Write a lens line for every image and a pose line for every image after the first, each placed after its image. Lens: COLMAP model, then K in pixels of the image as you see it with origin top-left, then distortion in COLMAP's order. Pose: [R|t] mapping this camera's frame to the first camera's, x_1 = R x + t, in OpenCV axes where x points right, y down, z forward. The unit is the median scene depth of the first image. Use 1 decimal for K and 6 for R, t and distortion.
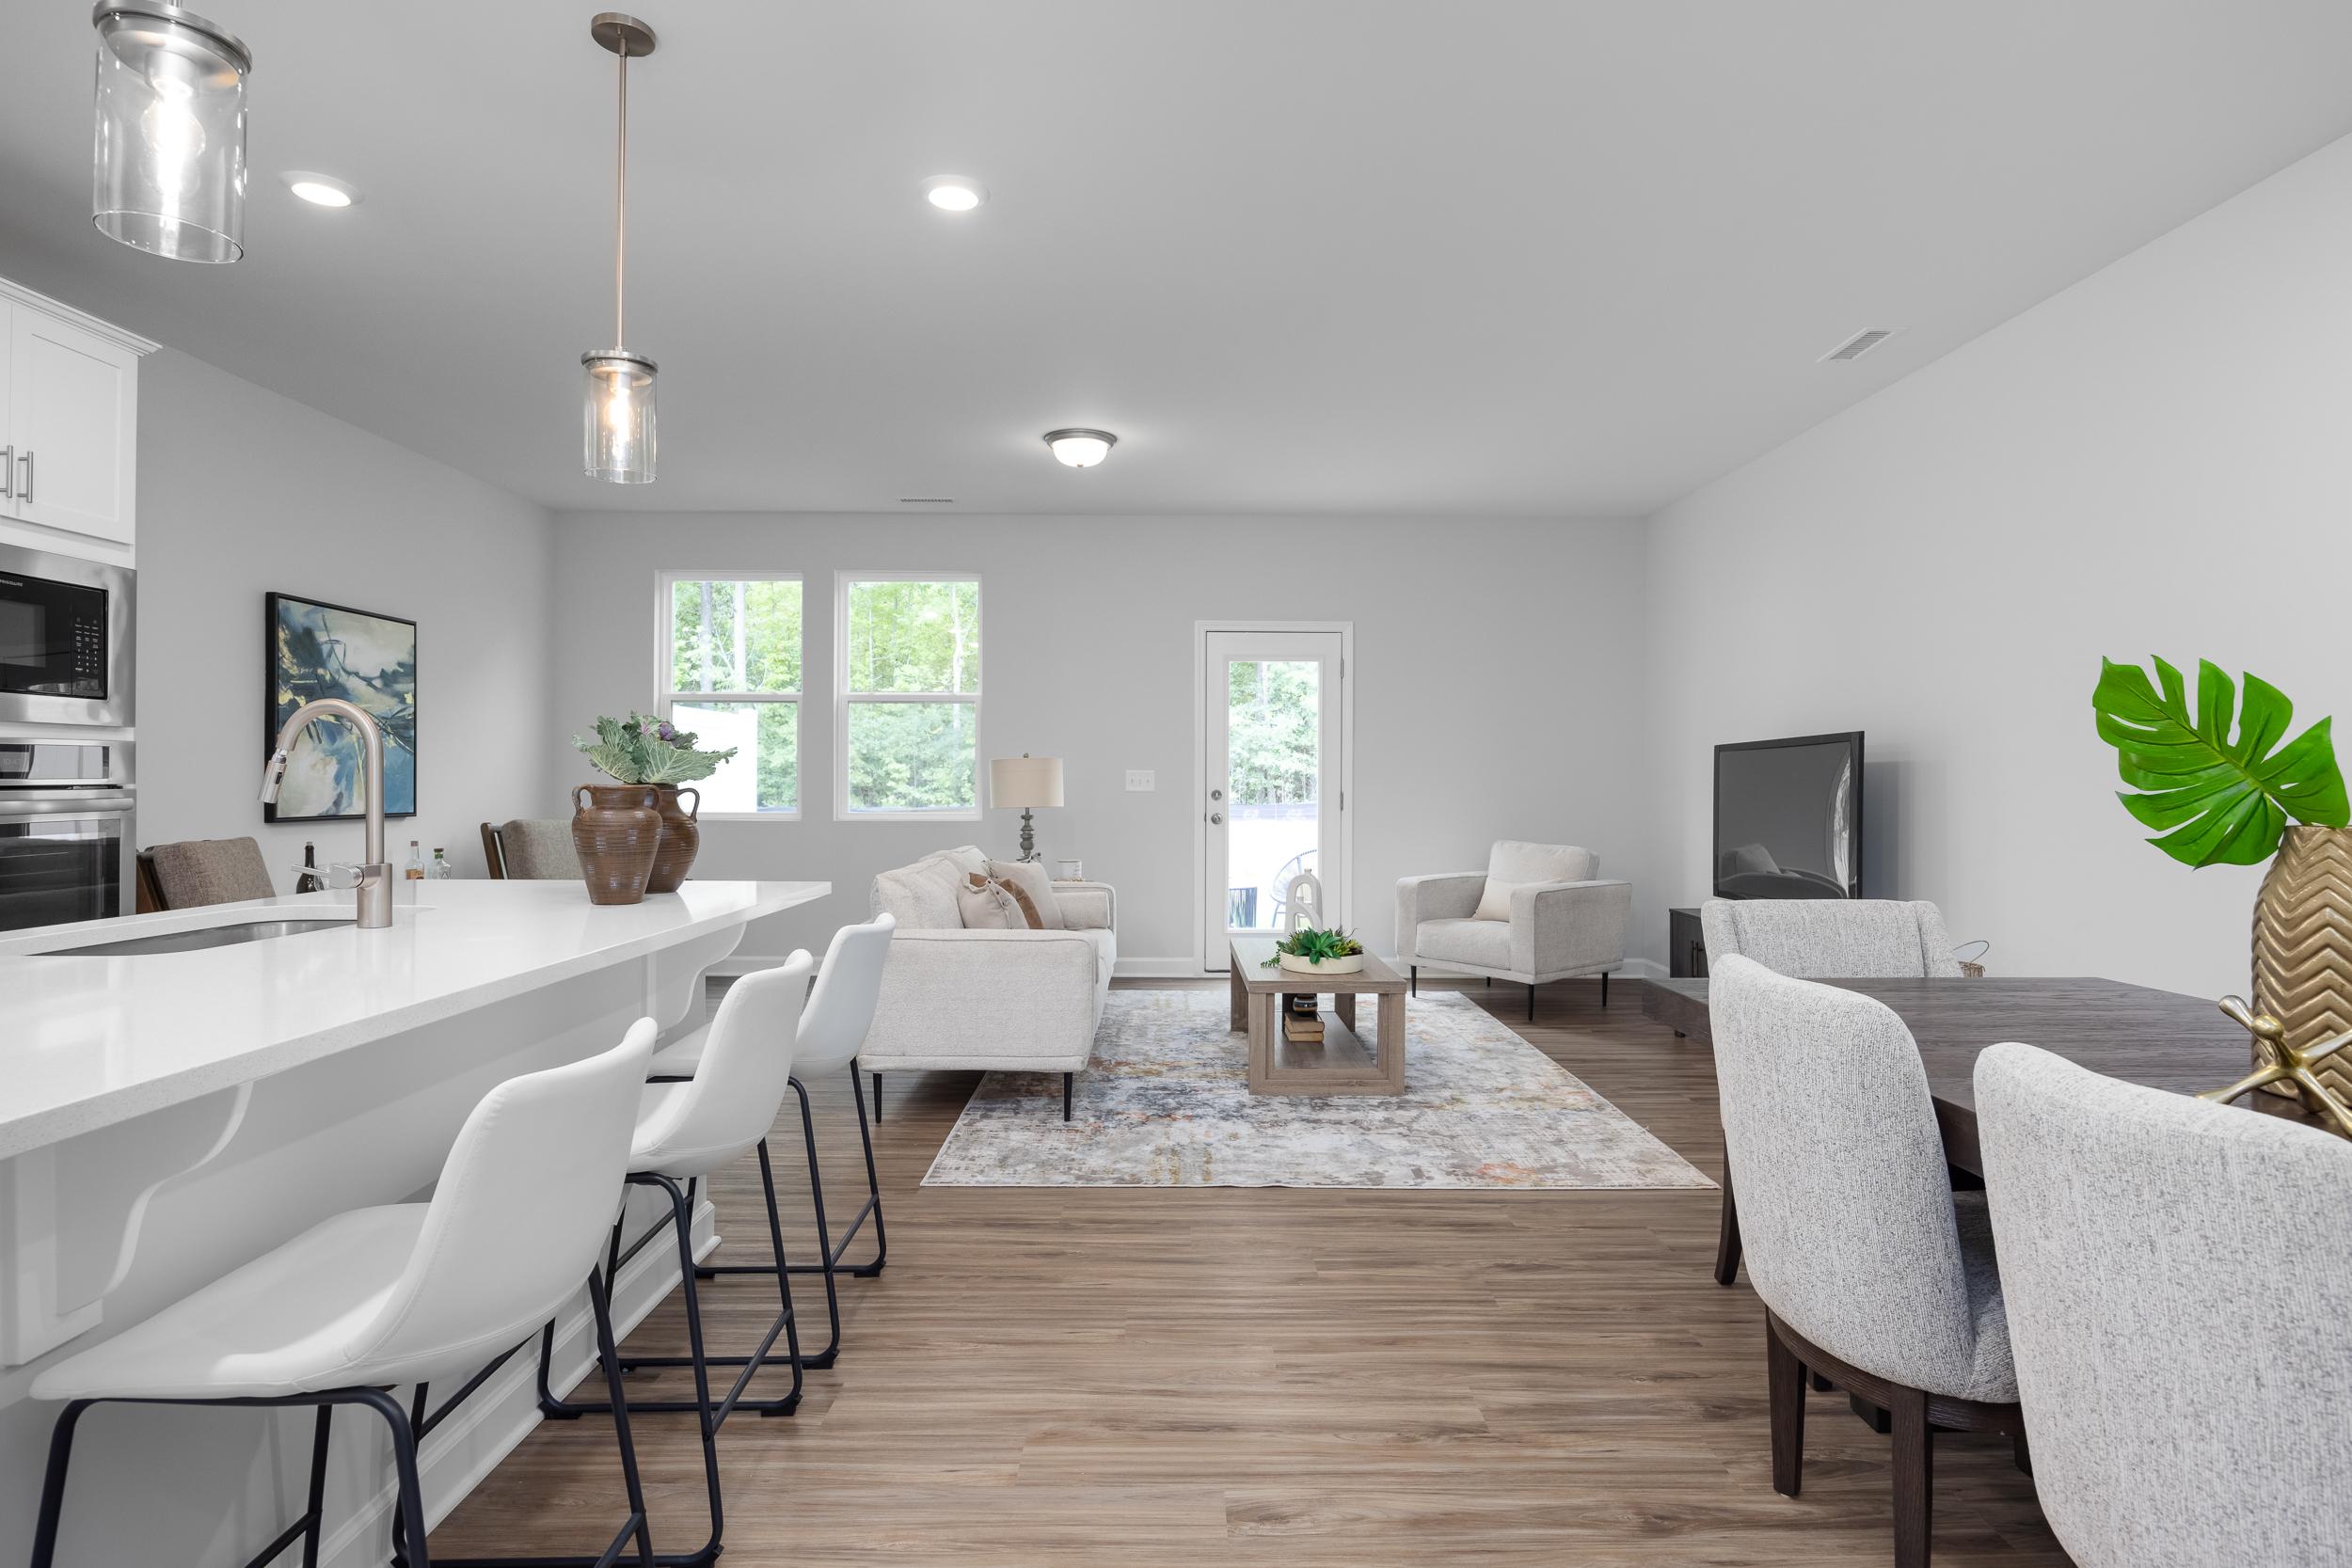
lens RADIAL K [[1259.5, 0, 1178.3], [0, 1259.5, 781.1], [0, 0, 1]] dist [0.021872, 0.000439]
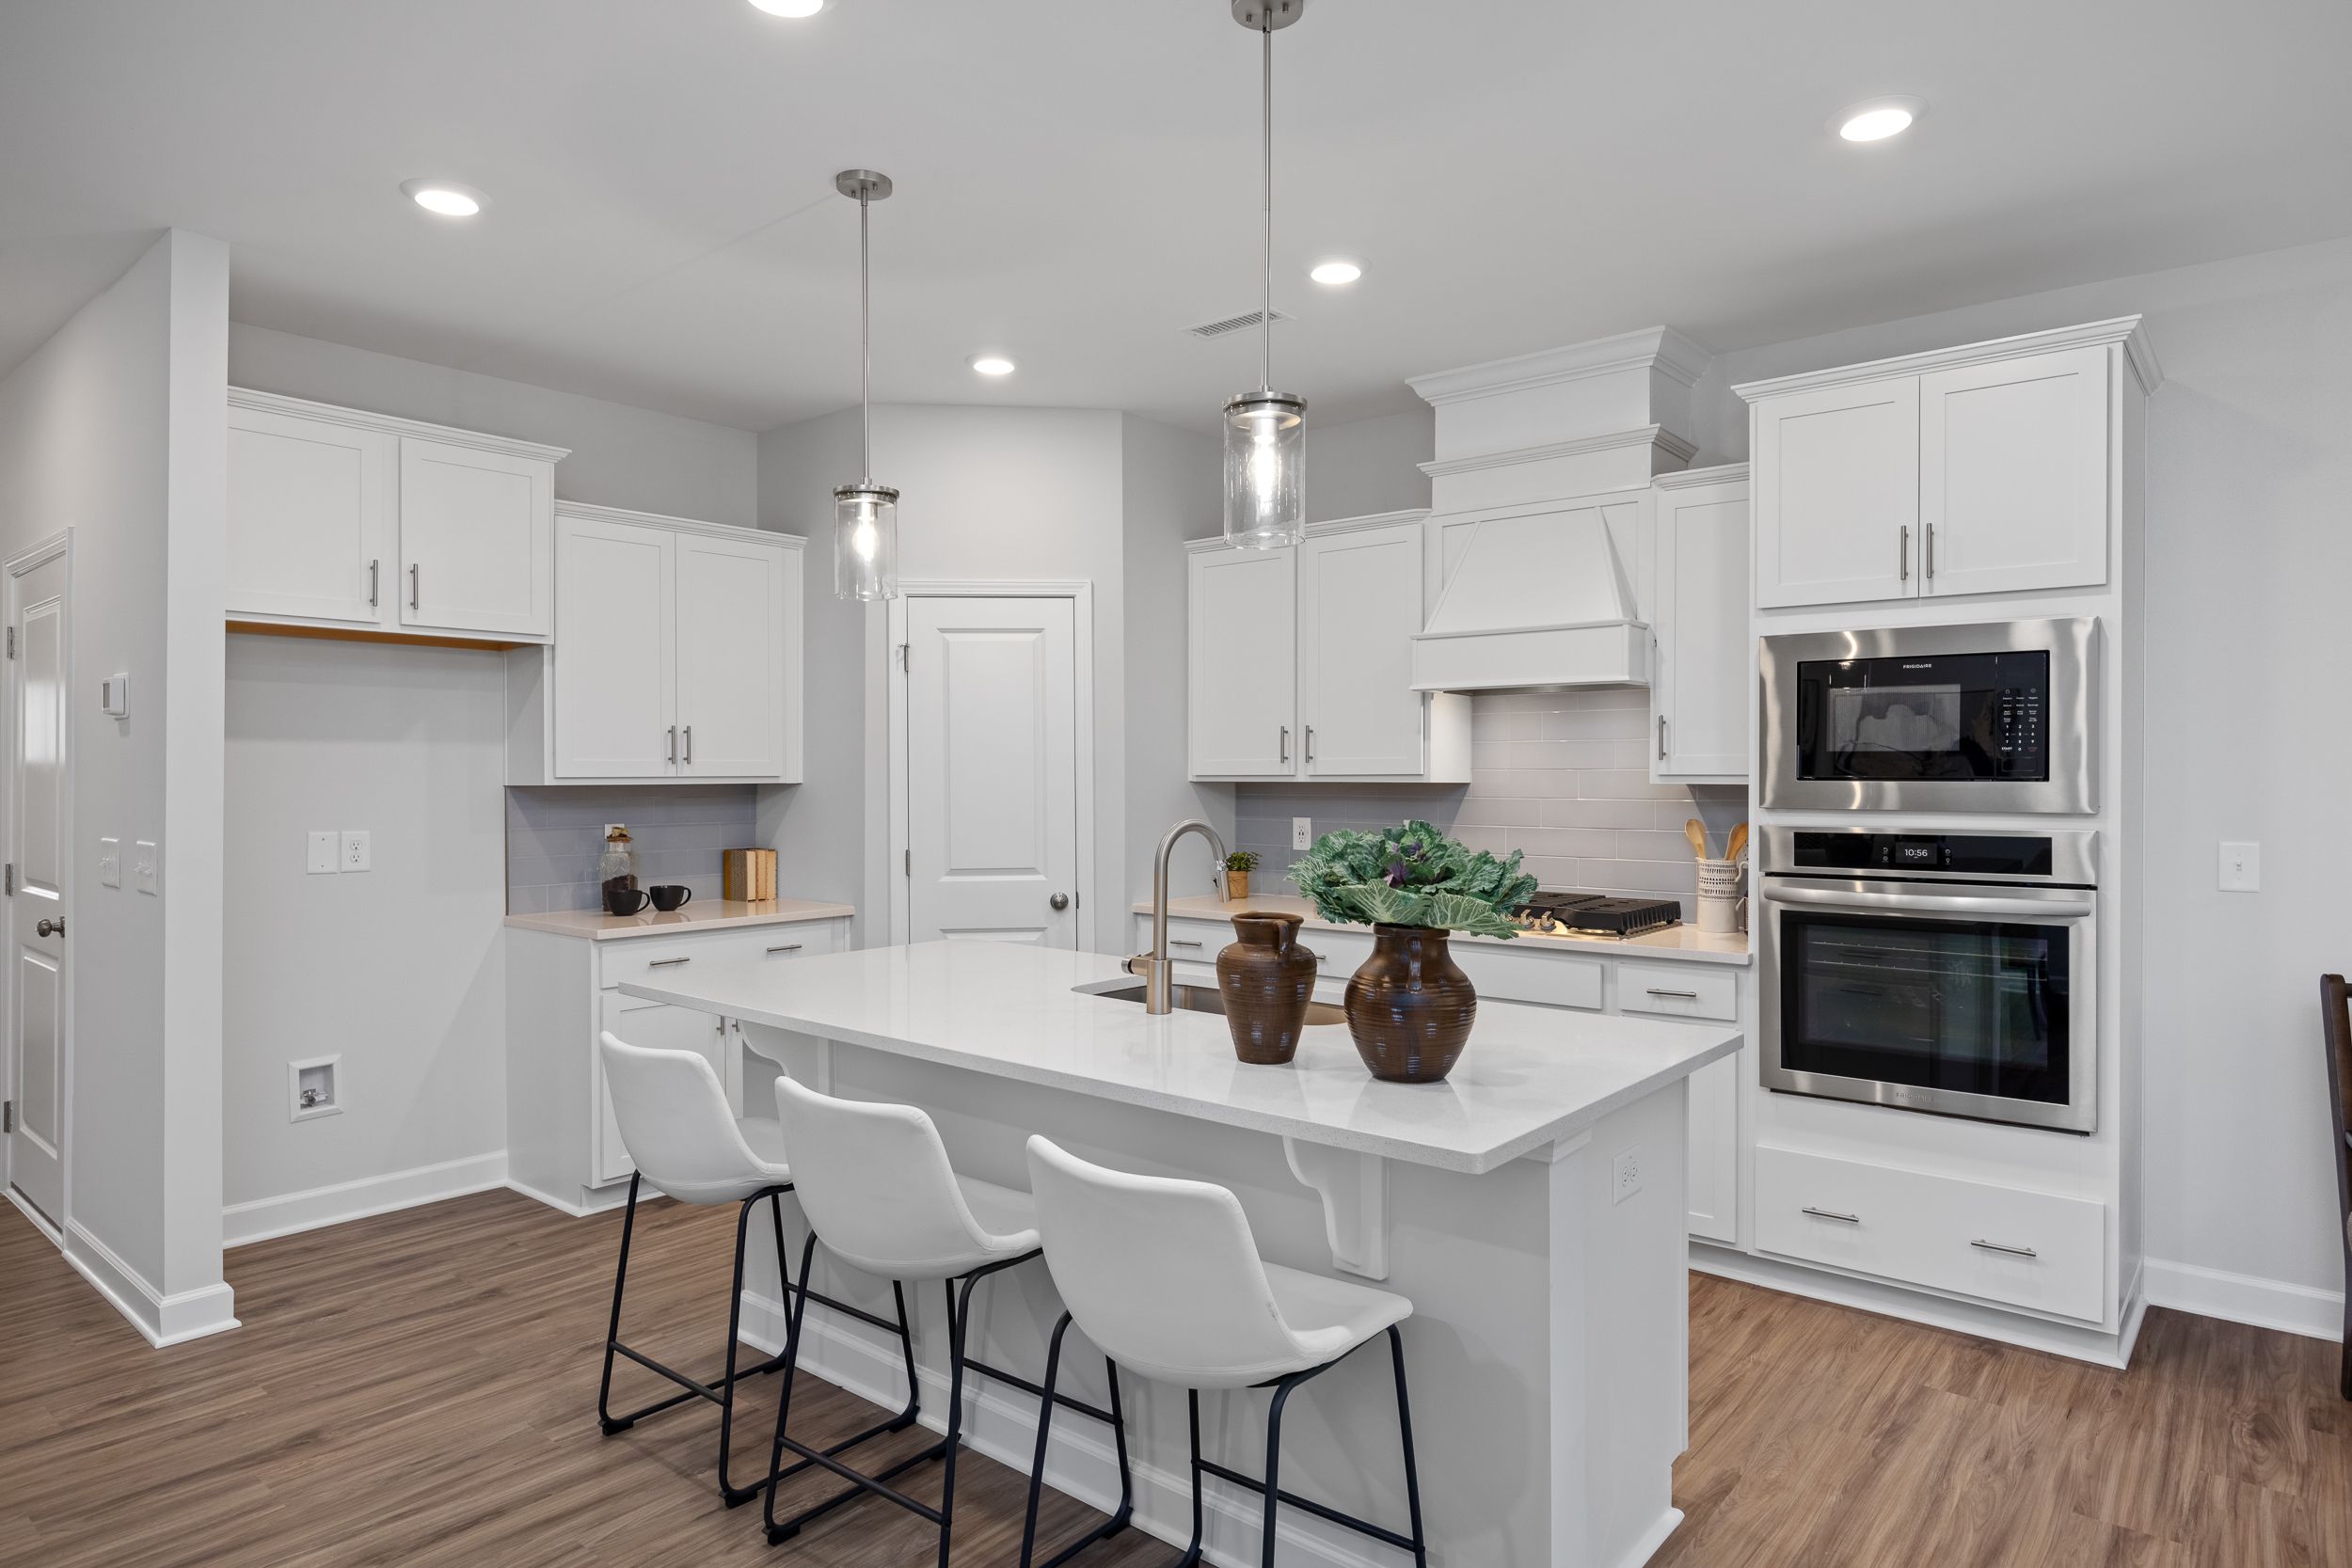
lens RADIAL K [[1363.4, 0, 1184.8], [0, 1363.4, 787.3], [0, 0, 1]] dist [-0.007218, 0.001072]
pose [[-0.644593, 0.004643, -0.764512, 0.136371], [-0.004525, 0.999941, 0.009887, -0.044039], [0.764512, 0.009833, -0.644534, 0.757652]]
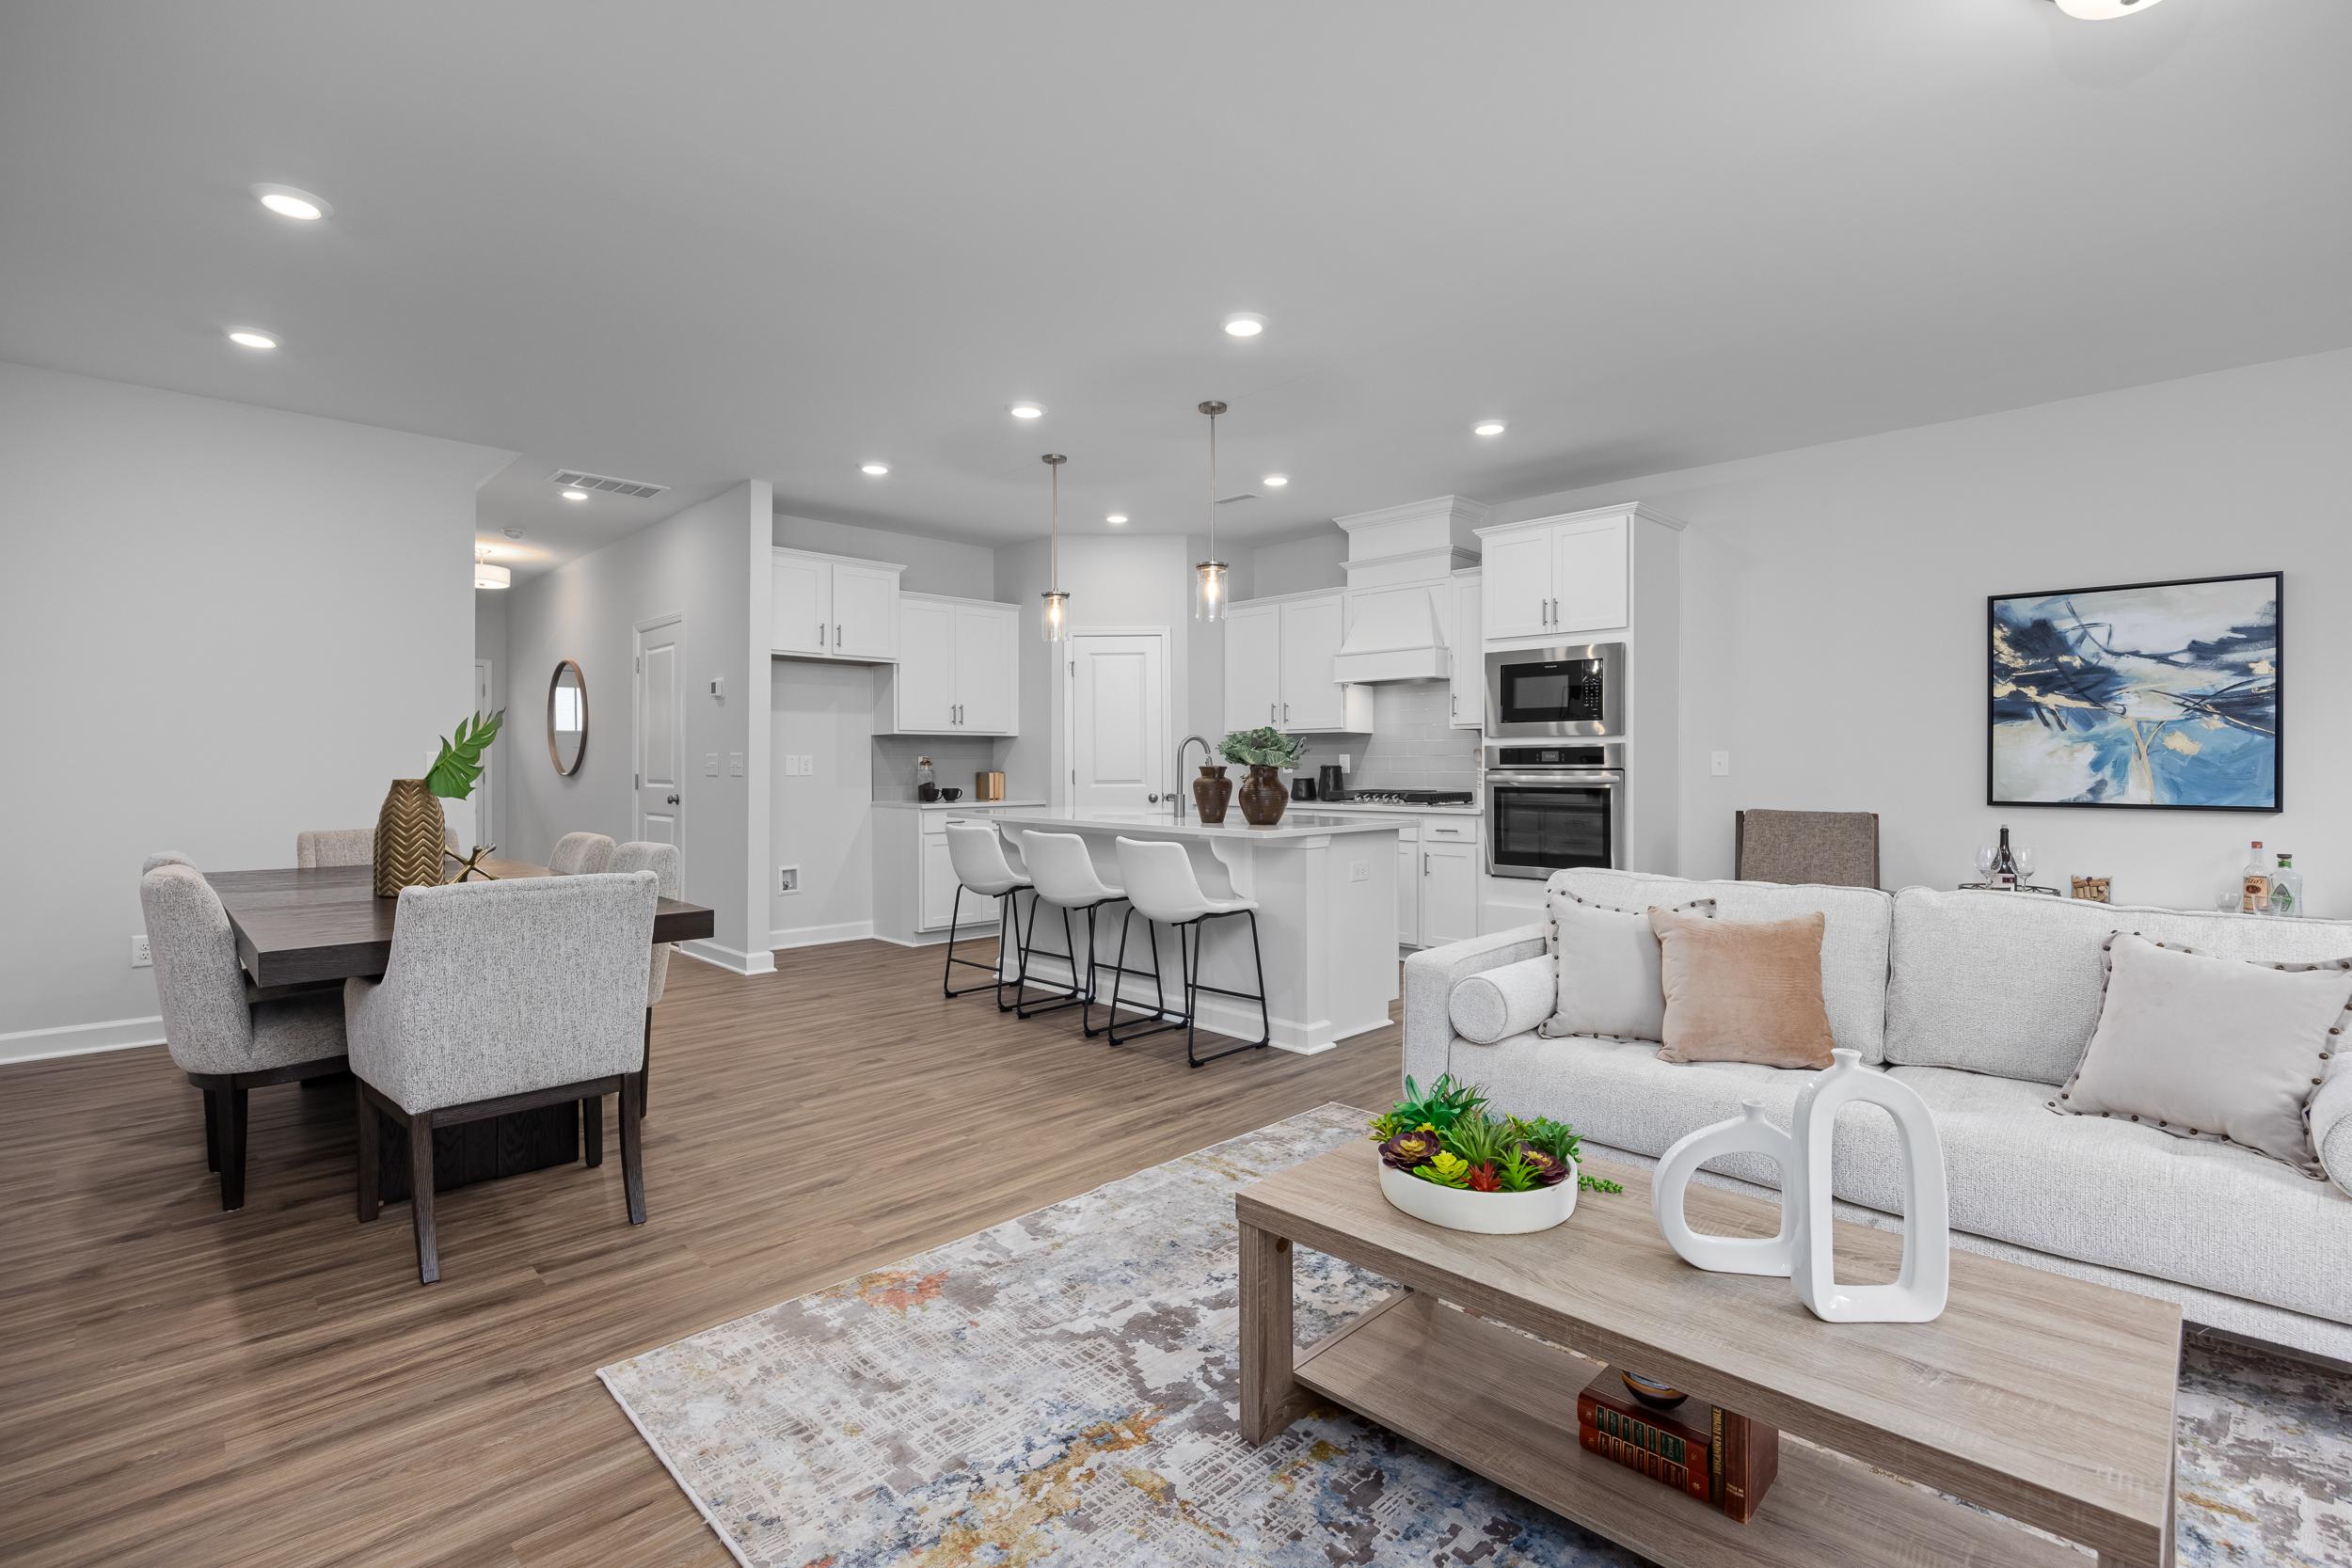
lens RADIAL K [[1078.6, 0, 1186.0], [0, 1078.6, 773.2], [0, 0, 1]] dist [-0.003870, -0.000807]
pose [[-0.715355, 0.004354, -0.698748, 0.412513], [-0.003241, 0.999949, 0.009549, -0.001612], [0.698754, 0.009095, -0.715304, 1.106387]]
